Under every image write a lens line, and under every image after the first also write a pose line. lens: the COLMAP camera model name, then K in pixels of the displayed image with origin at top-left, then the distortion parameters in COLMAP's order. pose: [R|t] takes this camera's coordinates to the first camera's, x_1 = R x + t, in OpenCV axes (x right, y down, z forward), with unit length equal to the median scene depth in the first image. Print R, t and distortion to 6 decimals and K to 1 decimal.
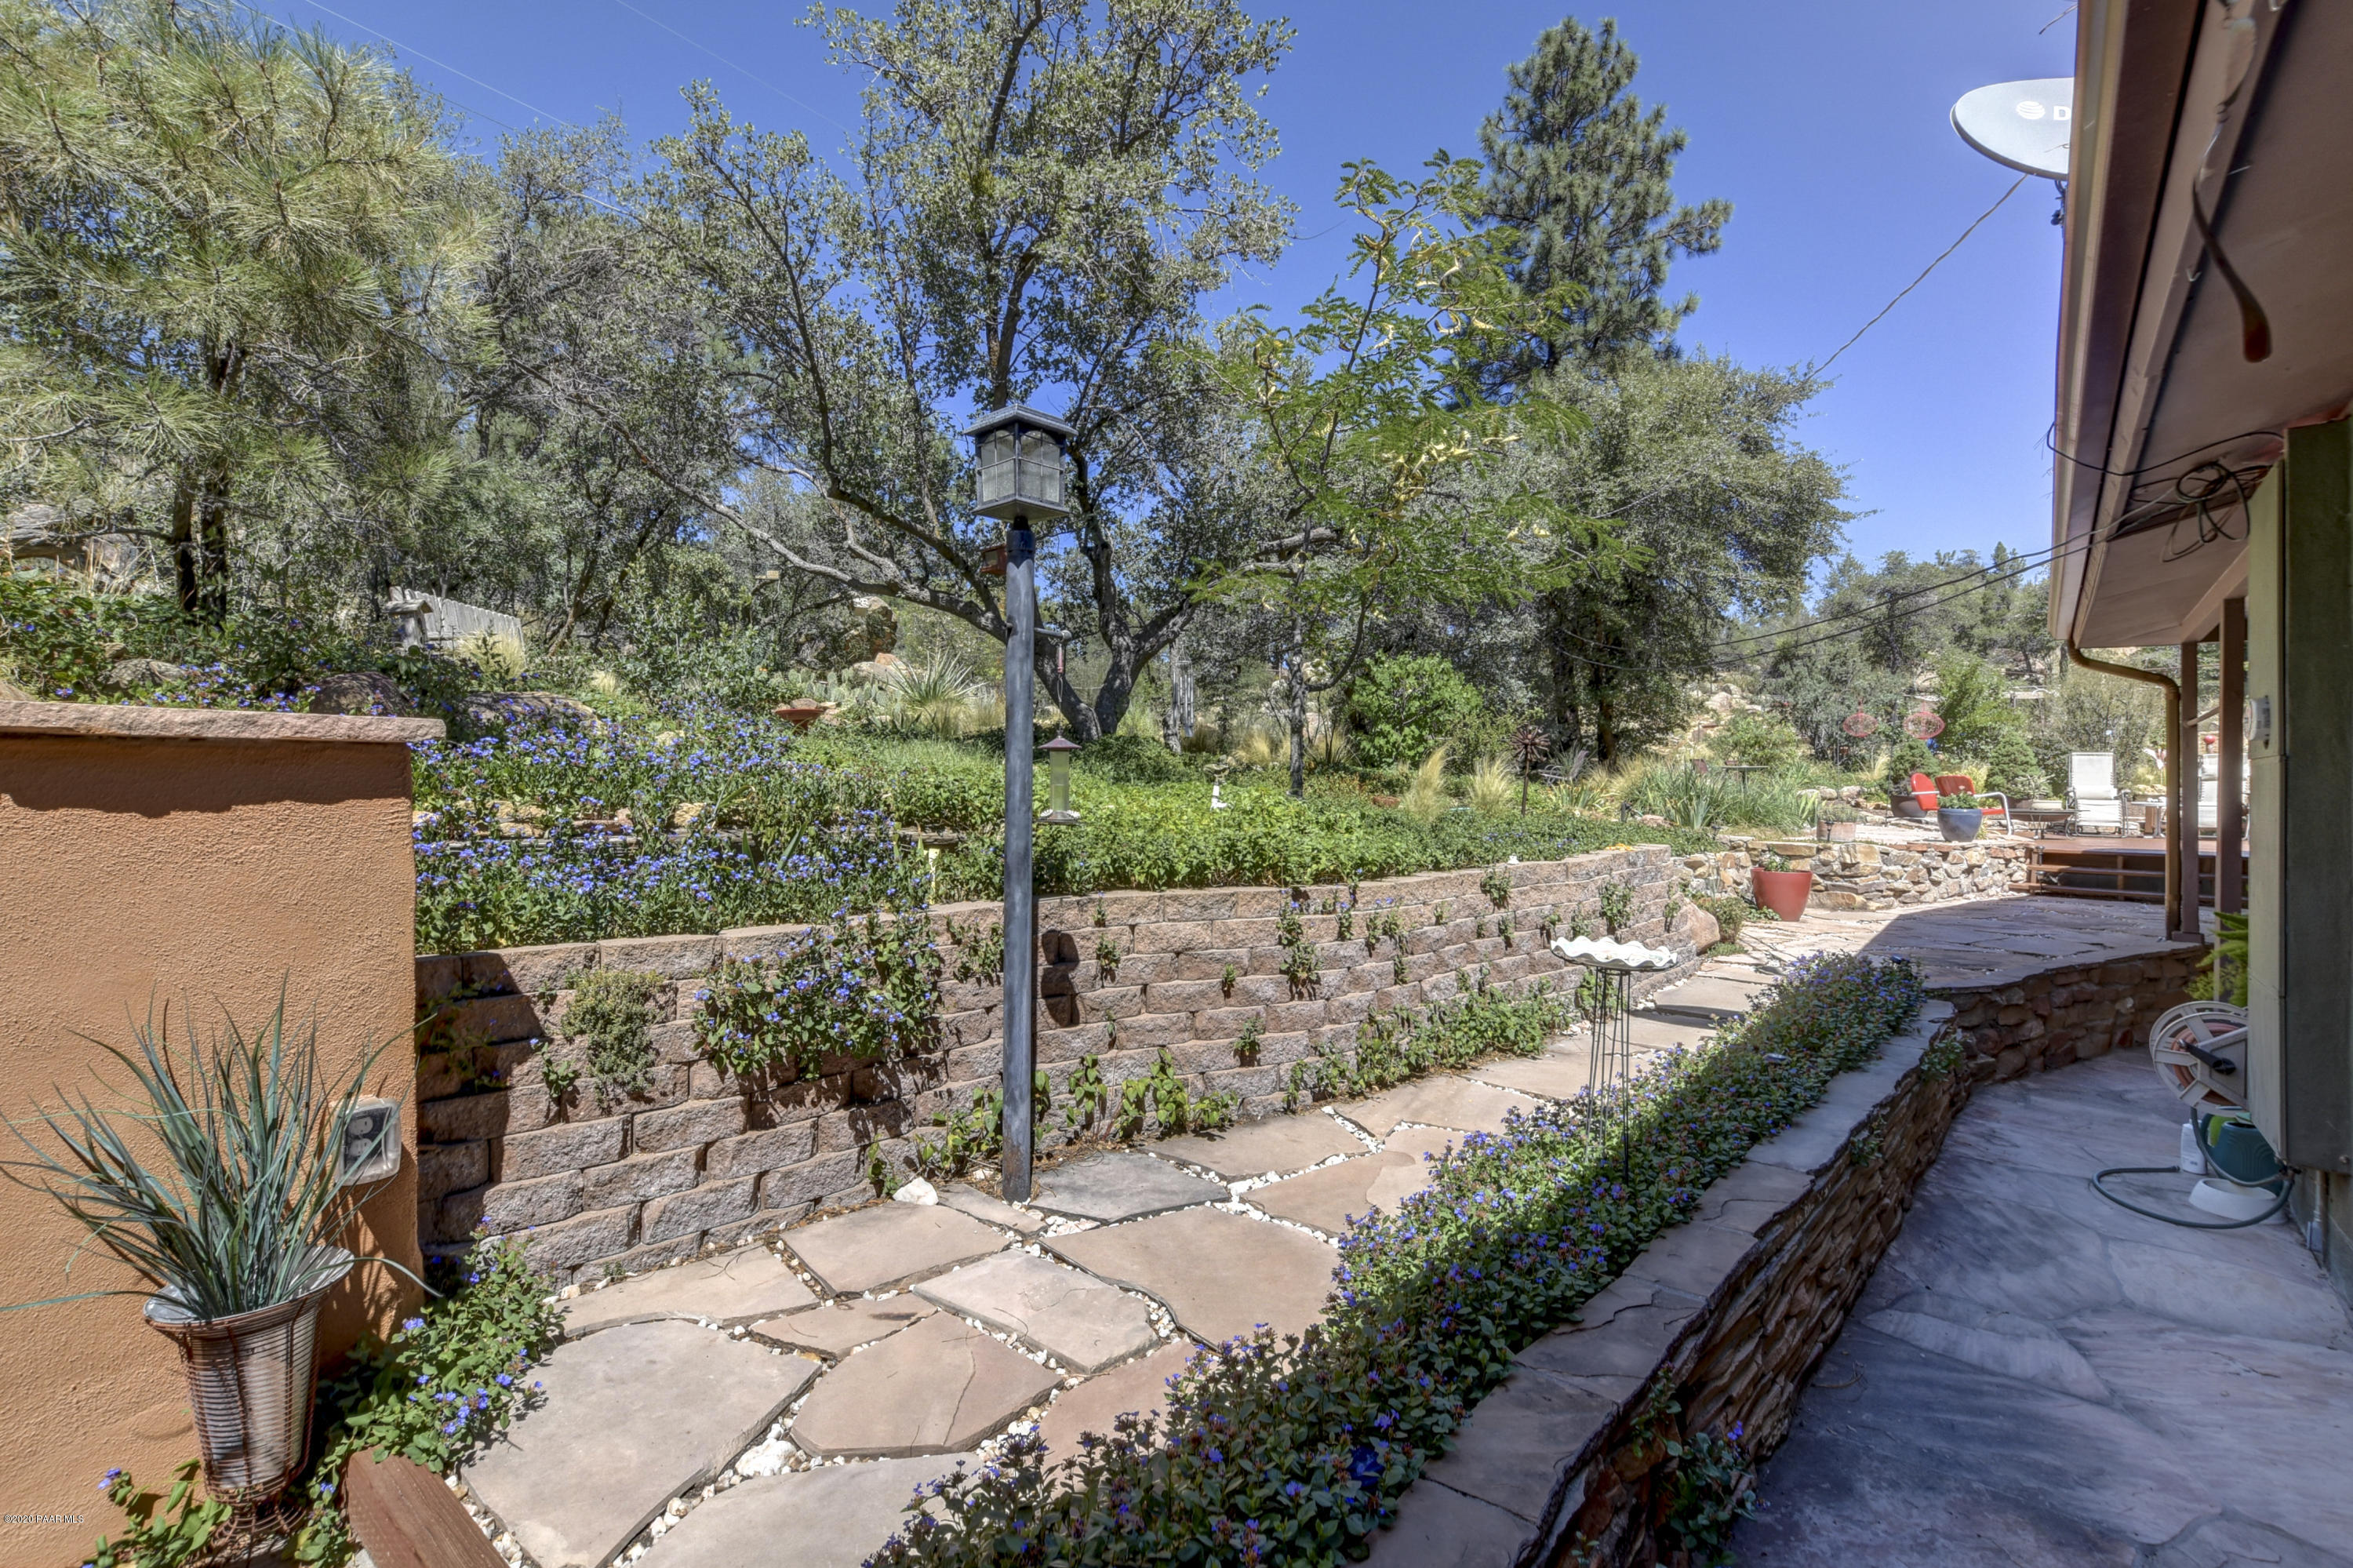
lens RADIAL K [[1049.4, 0, 1181.2], [0, 1049.4, 778.5], [0, 0, 1]] dist [-0.015034, 0.000713]
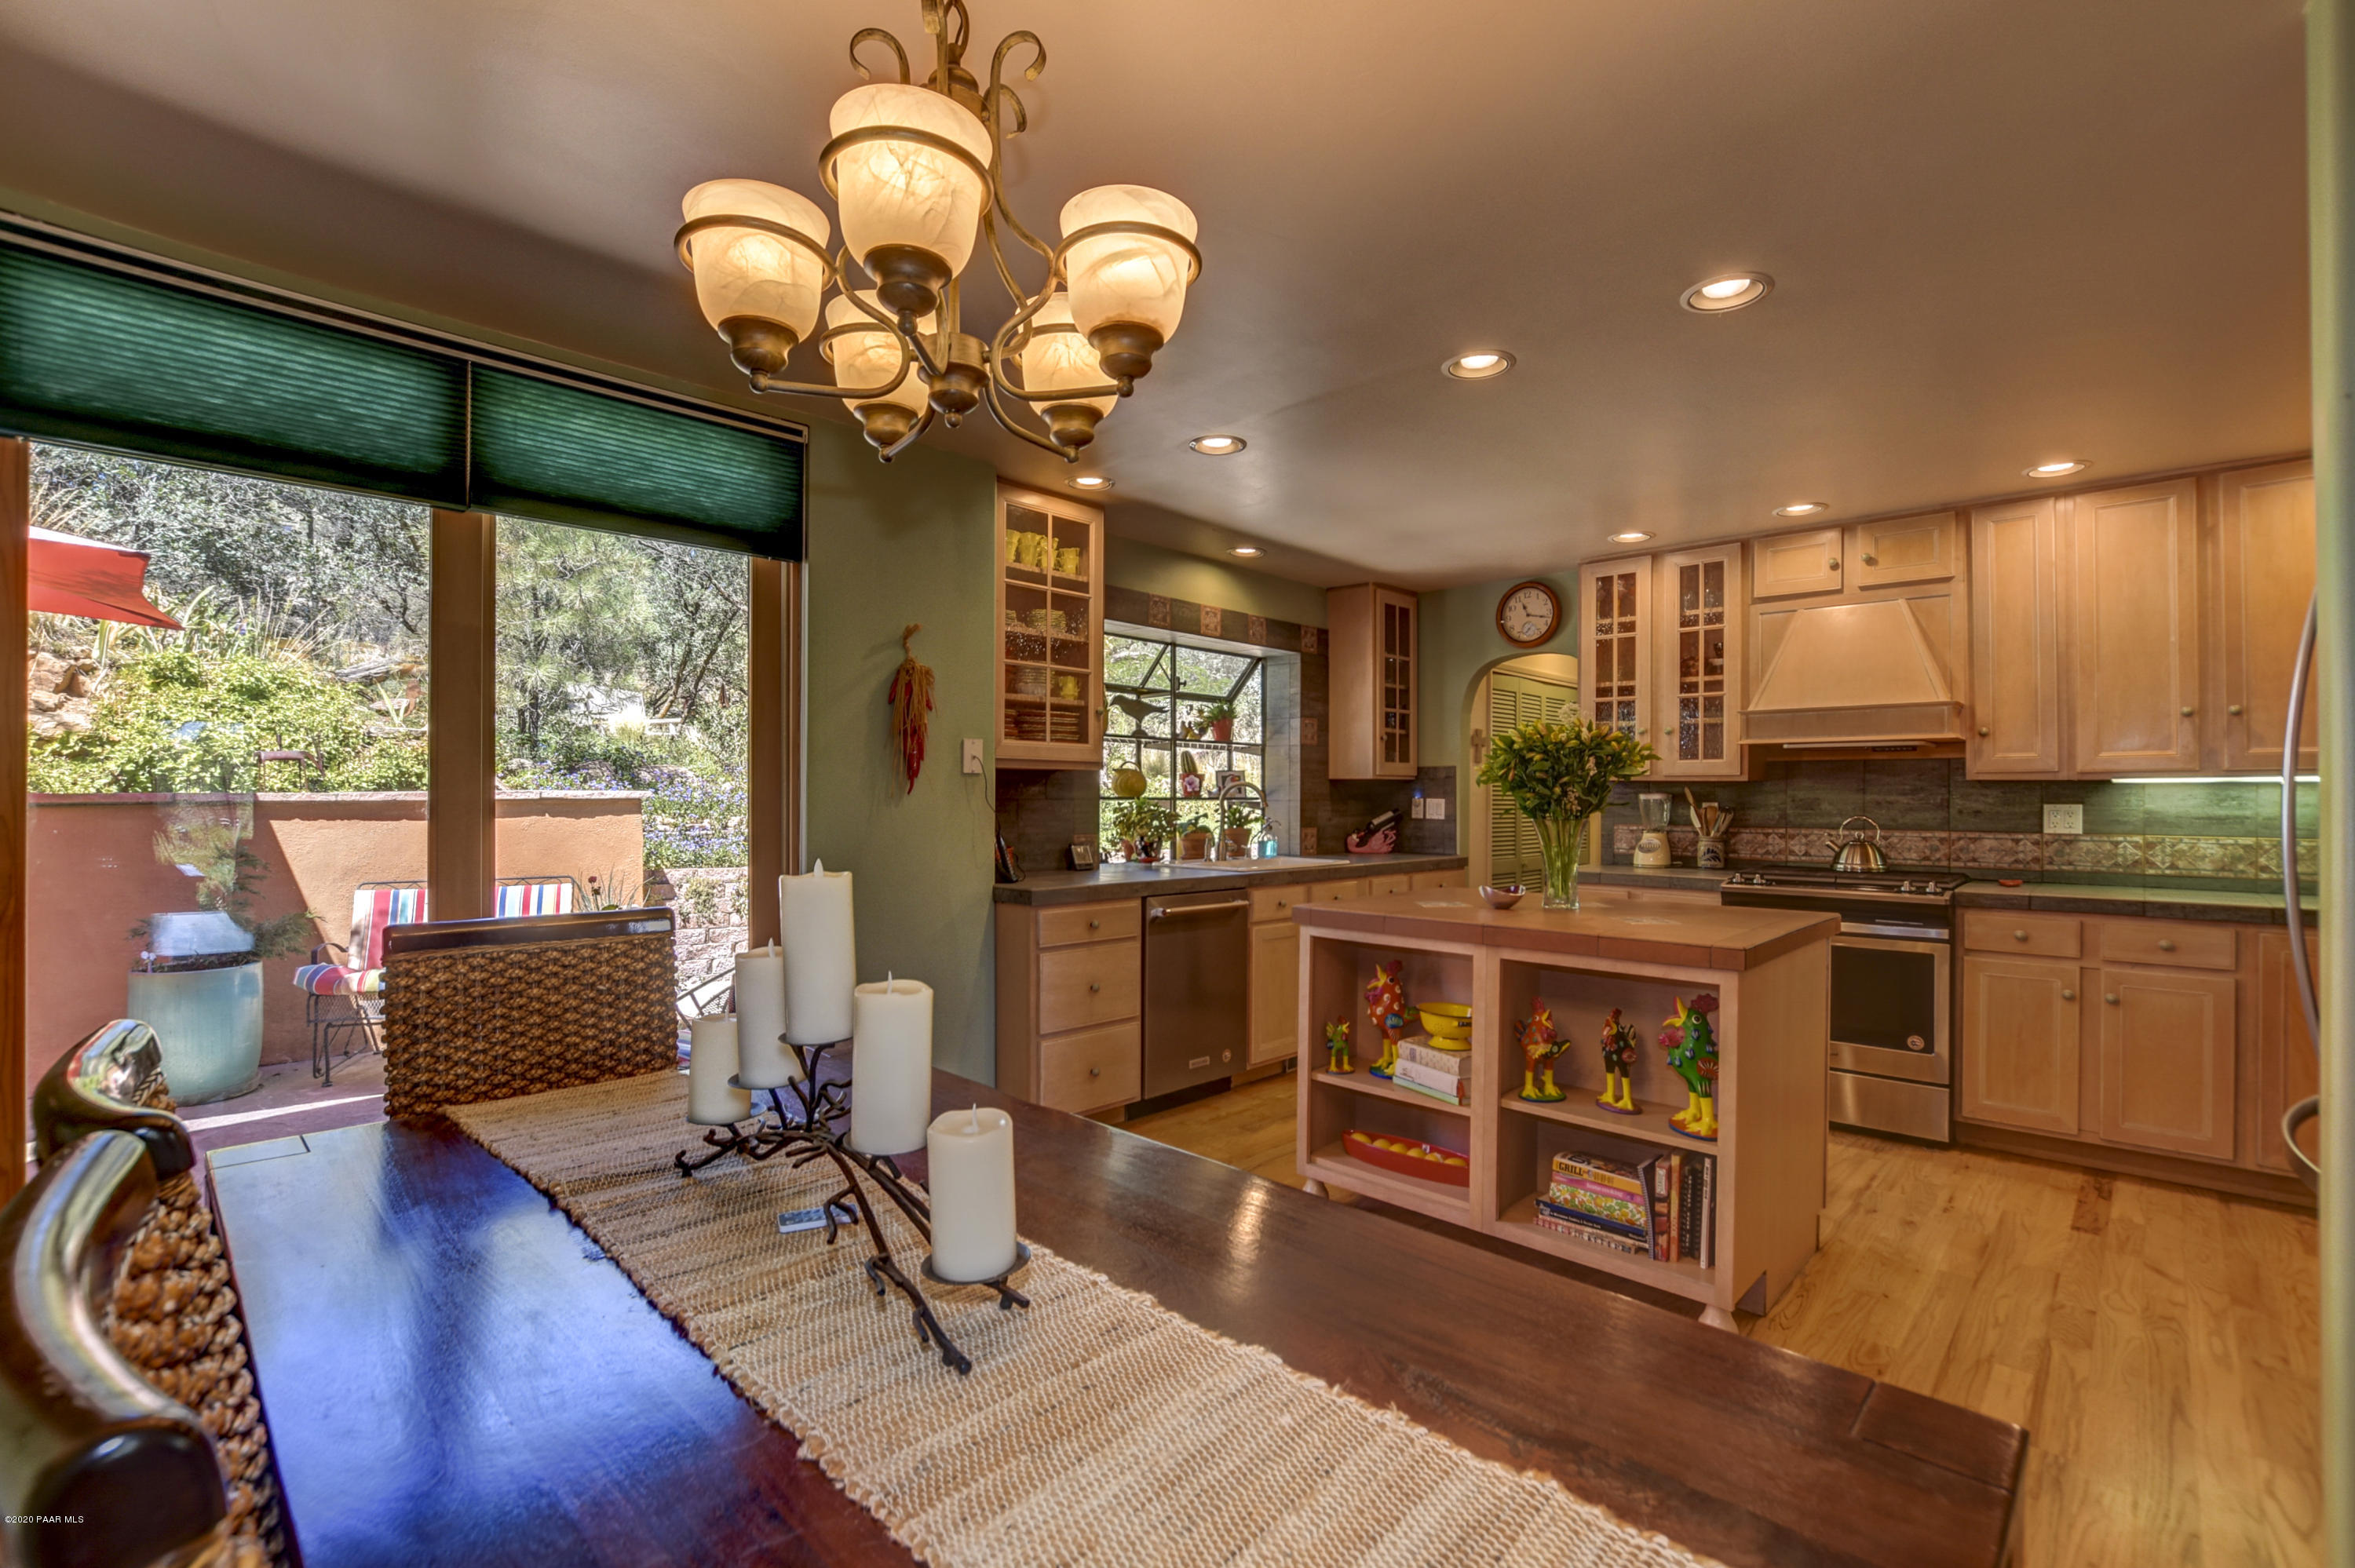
lens RADIAL K [[1050.1, 0, 1175.9], [0, 1050.1, 803.5], [0, 0, 1]] dist [-0.015034, 0.000713]
pose [[0.997172, -0.000246, -0.075147, 0.816539], [0.000767, 0.999976, 0.006903, -0.025691], [0.075143, -0.006941, 0.997149, -1.489860]]
